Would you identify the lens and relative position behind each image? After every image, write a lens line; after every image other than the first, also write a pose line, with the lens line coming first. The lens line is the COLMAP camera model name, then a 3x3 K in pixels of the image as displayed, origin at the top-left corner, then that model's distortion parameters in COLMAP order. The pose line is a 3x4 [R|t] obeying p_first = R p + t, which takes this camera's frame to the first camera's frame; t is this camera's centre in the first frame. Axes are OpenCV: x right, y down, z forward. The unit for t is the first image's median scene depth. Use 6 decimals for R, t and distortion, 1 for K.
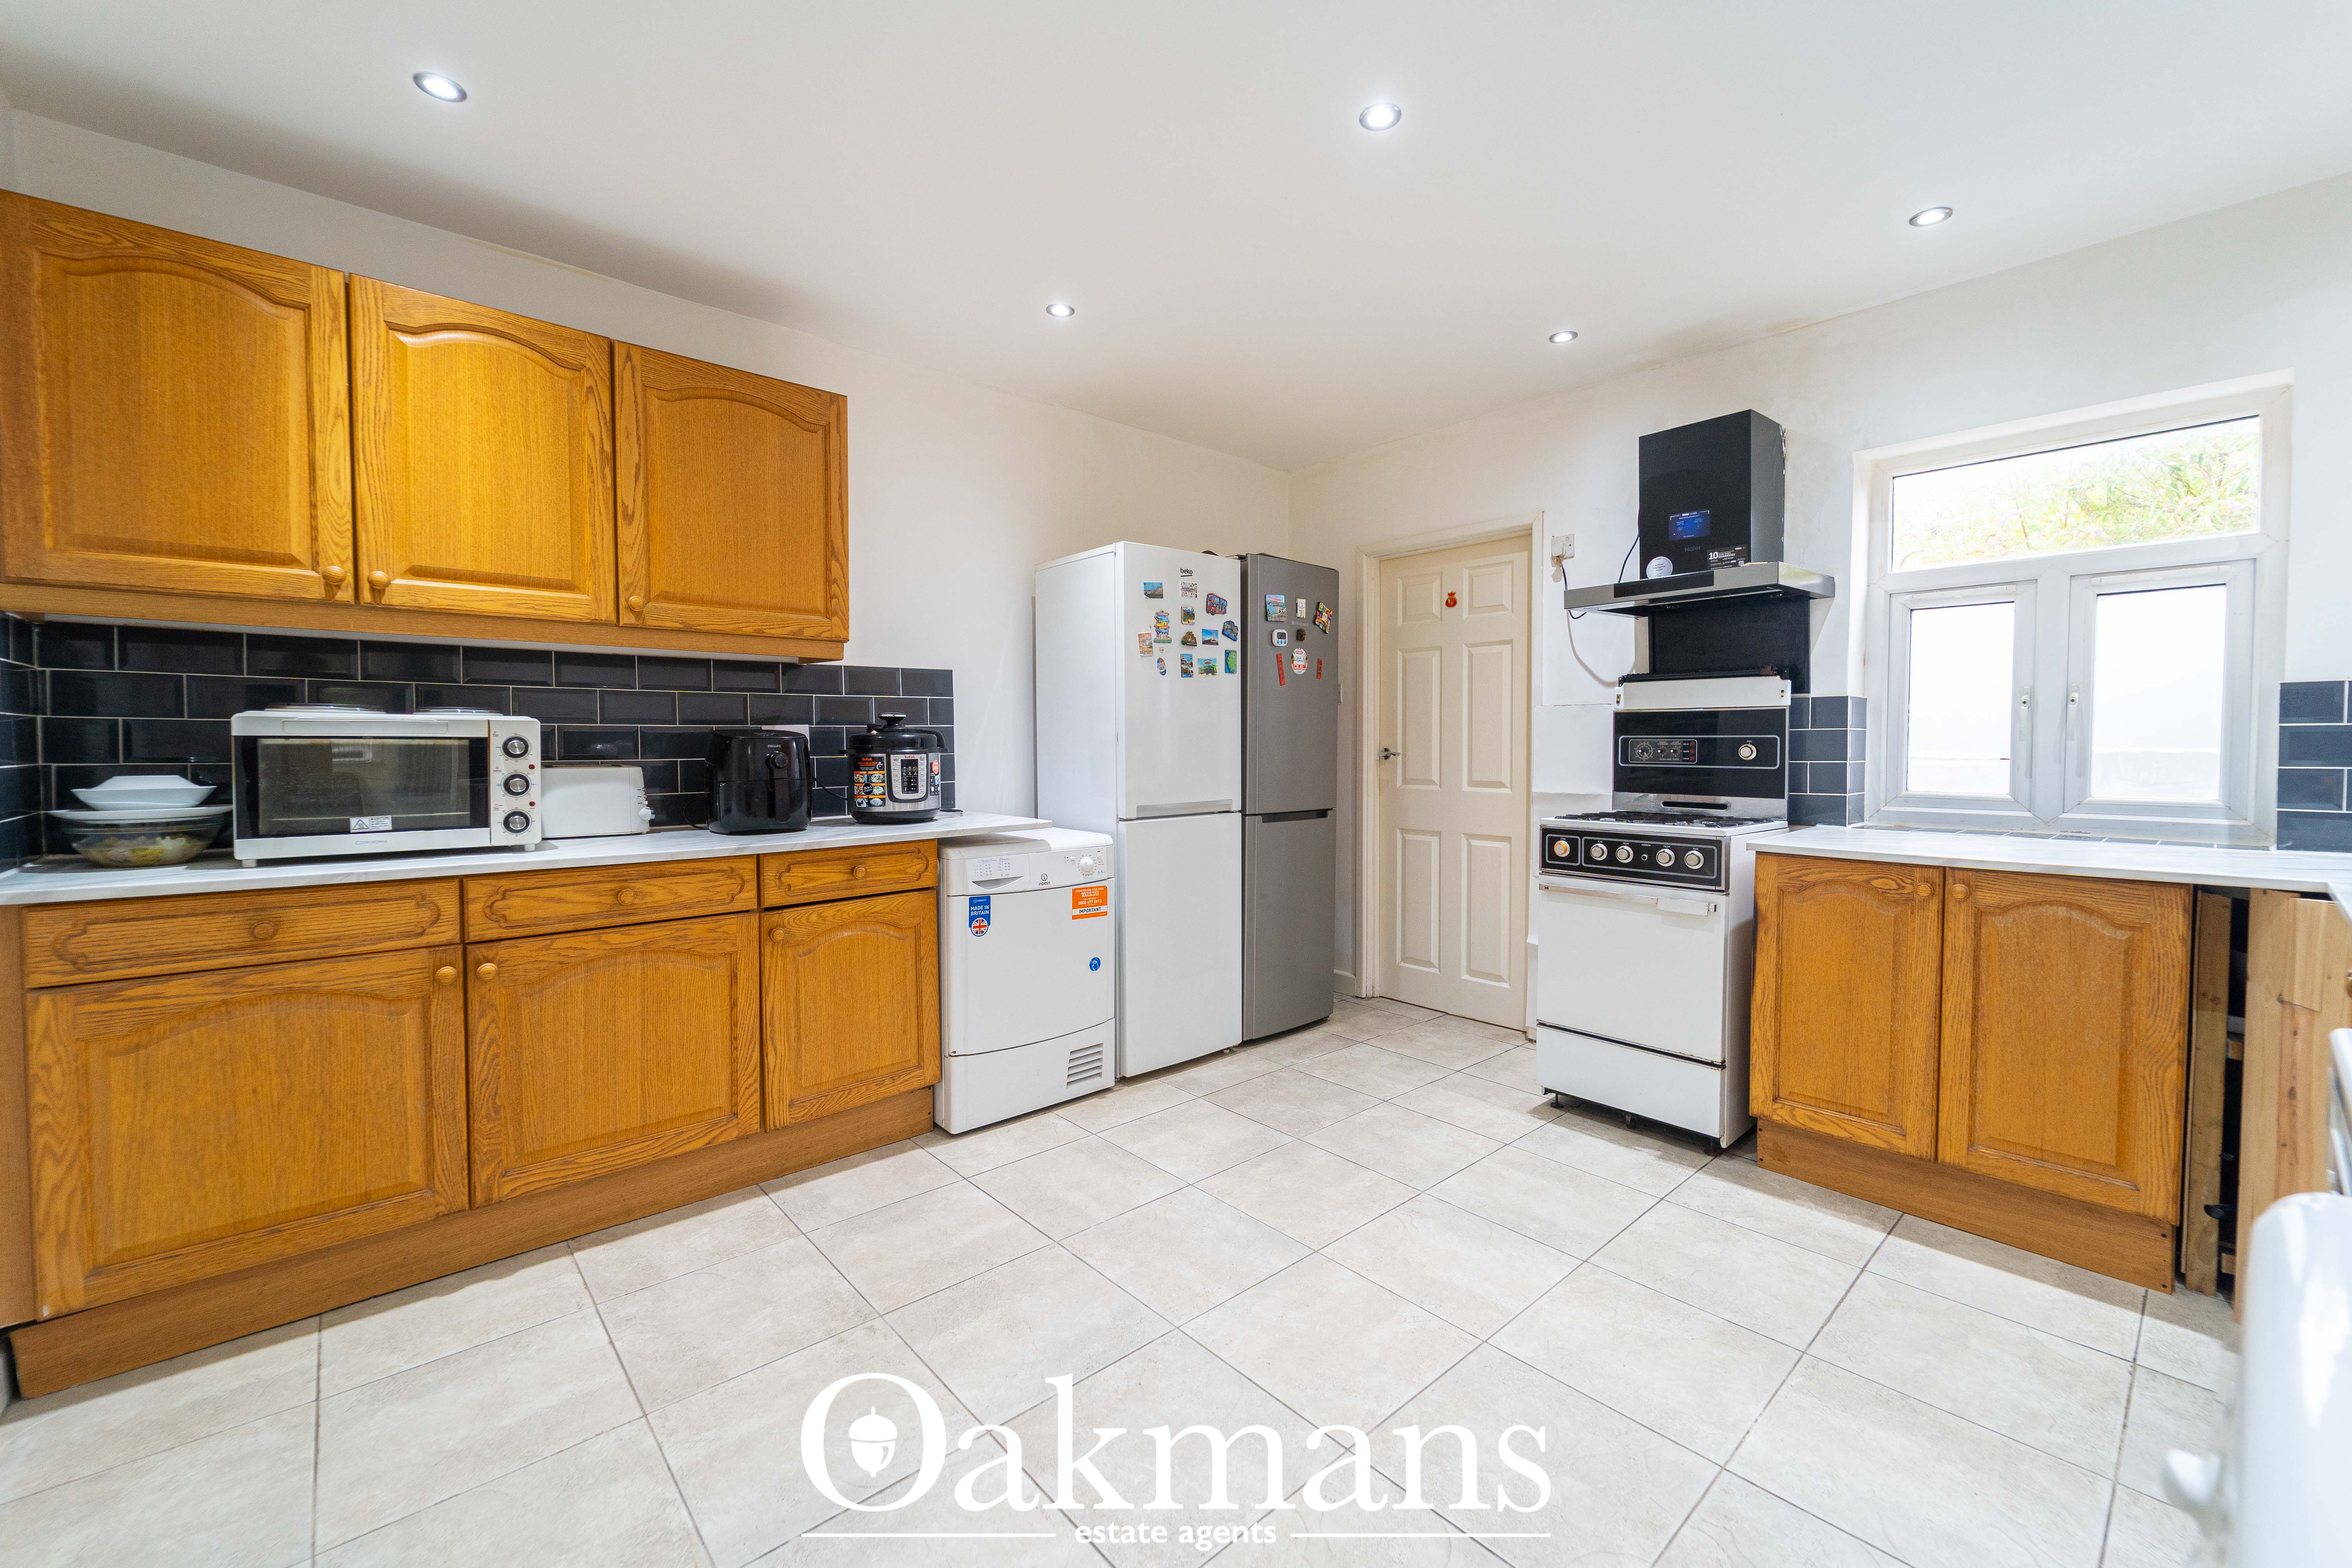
lens RADIAL K [[943.4, 0, 1177.0], [0, 943.4, 767.5], [0, 0, 1]] dist [0.001981, -0.000405]
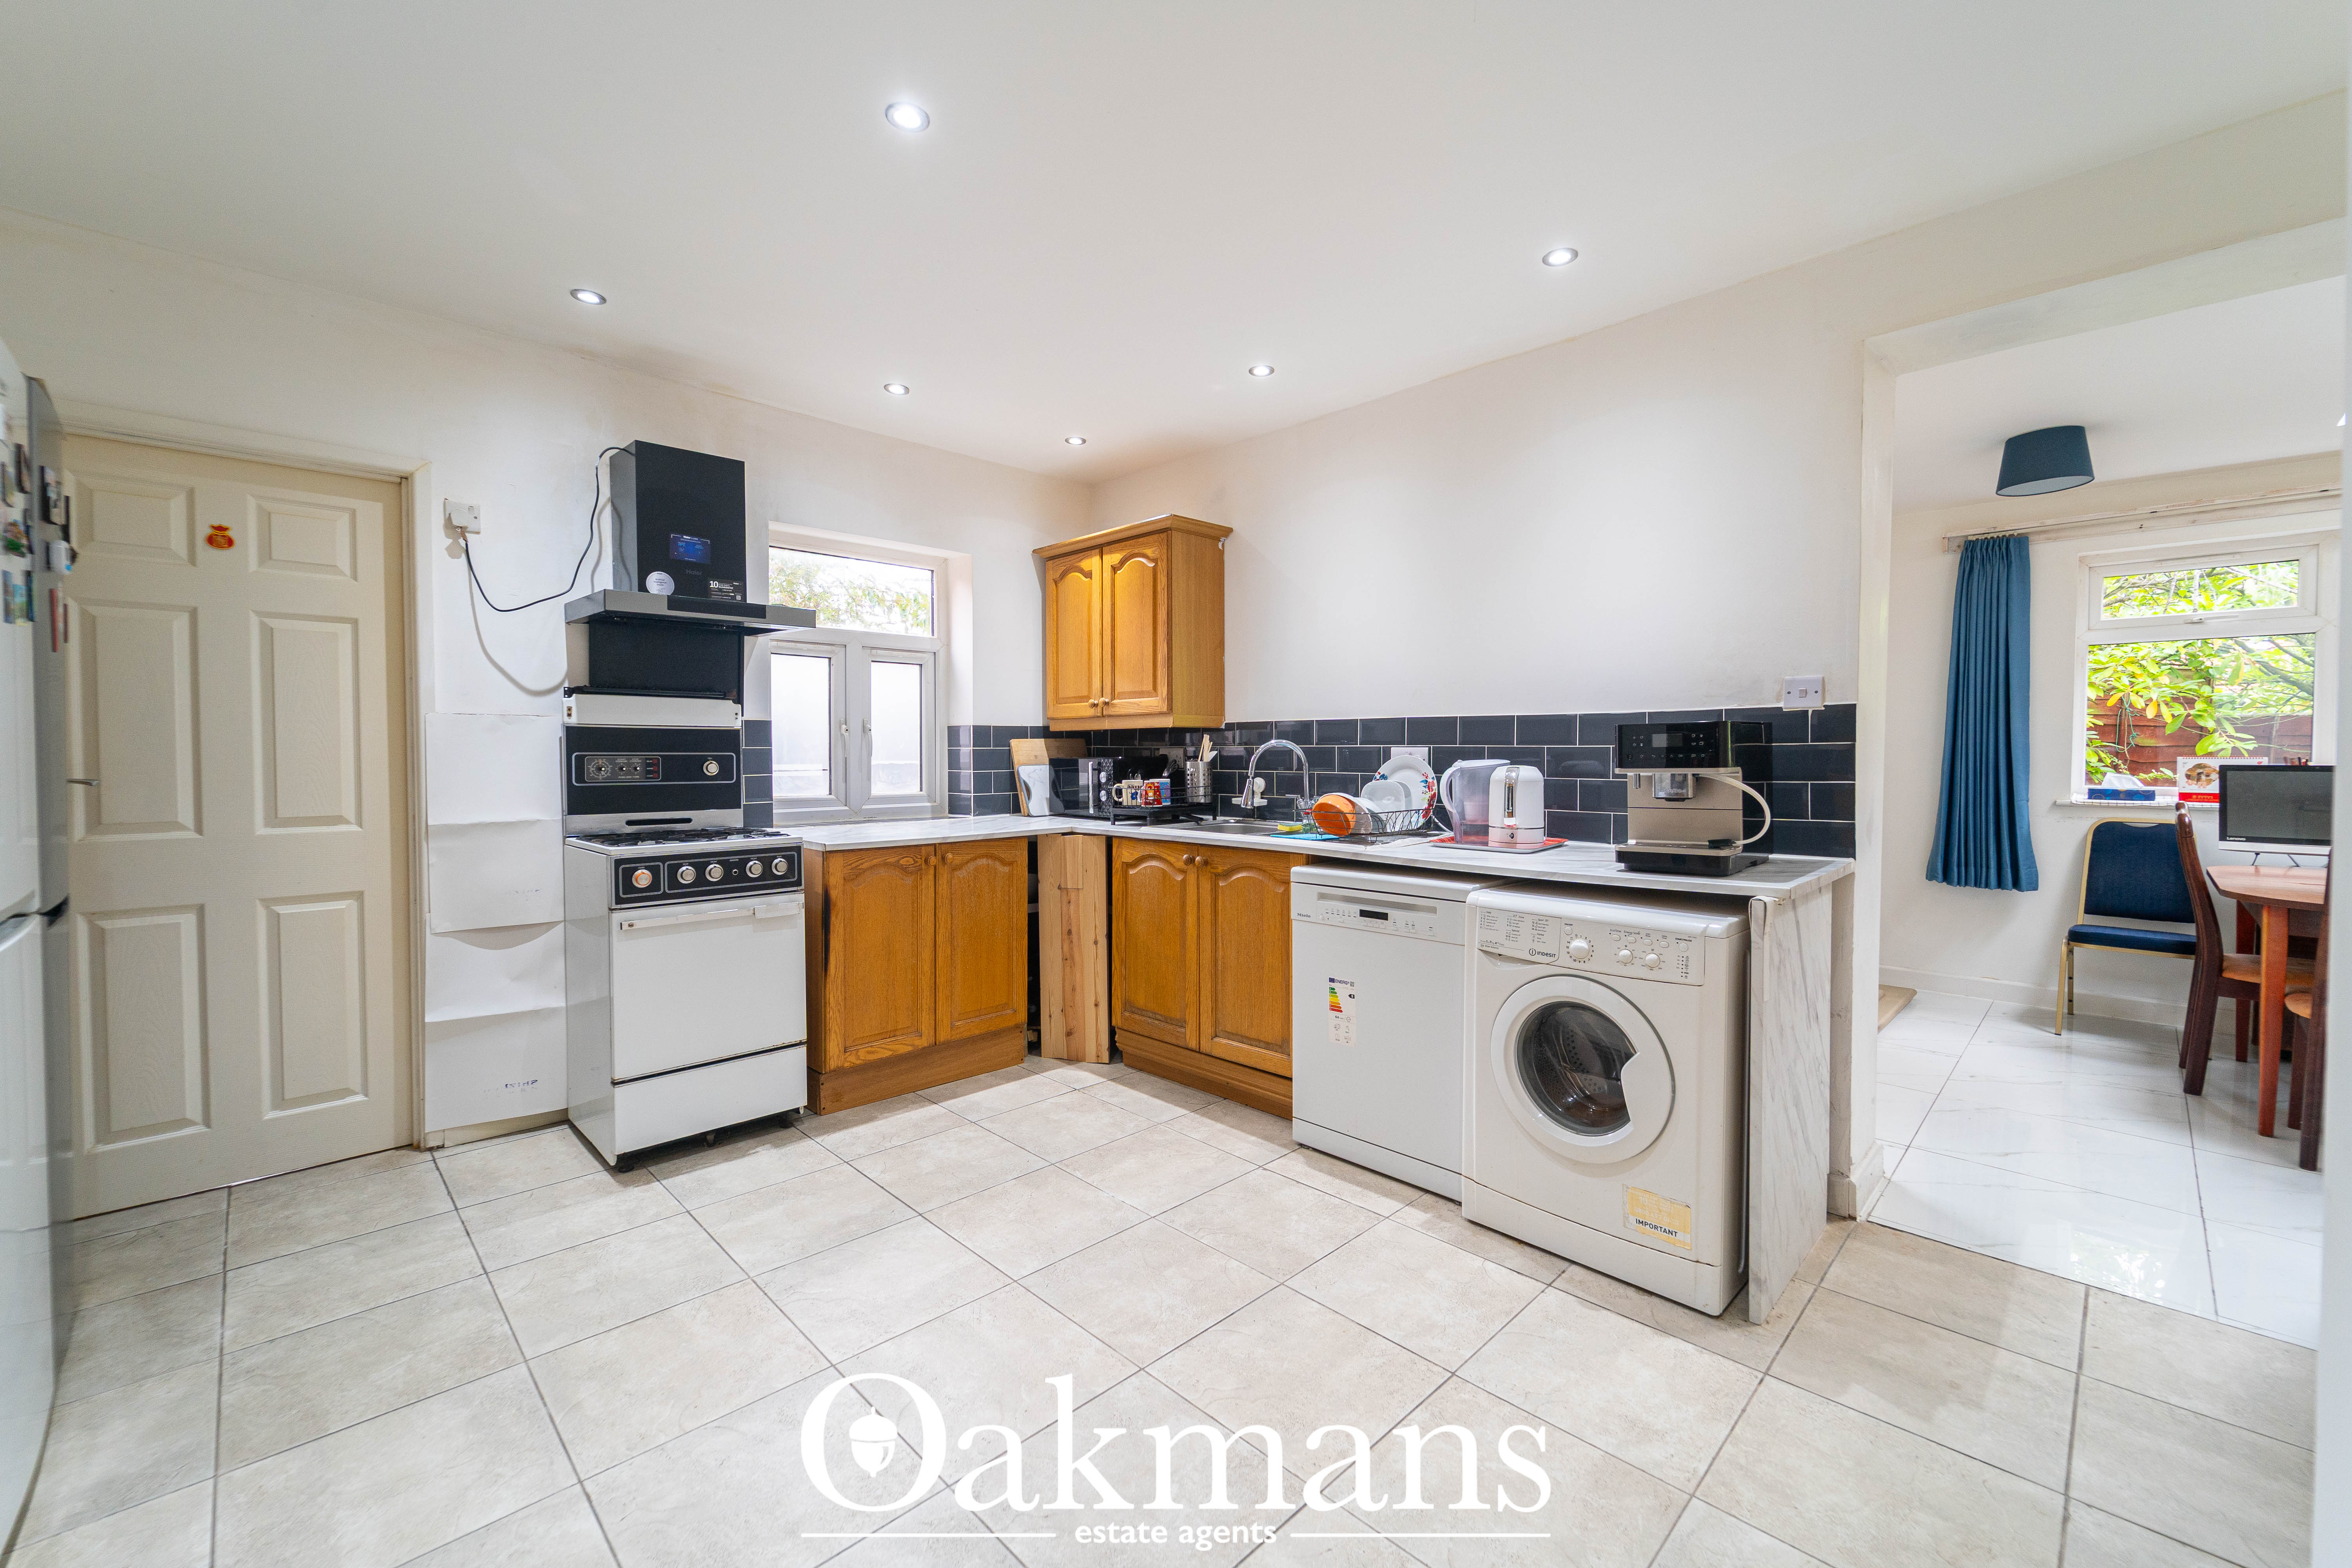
lens RADIAL K [[944.4, 0, 1181.1], [0, 944.4, 769.7], [0, 0, 1]] dist [0.001890, -0.002240]
pose [[-0.057397, -0.018694, 0.998176, -0.547453], [0.024916, 0.999486, 0.020151, -0.024715], [-0.998040, 0.026027, -0.056902, 0.558501]]
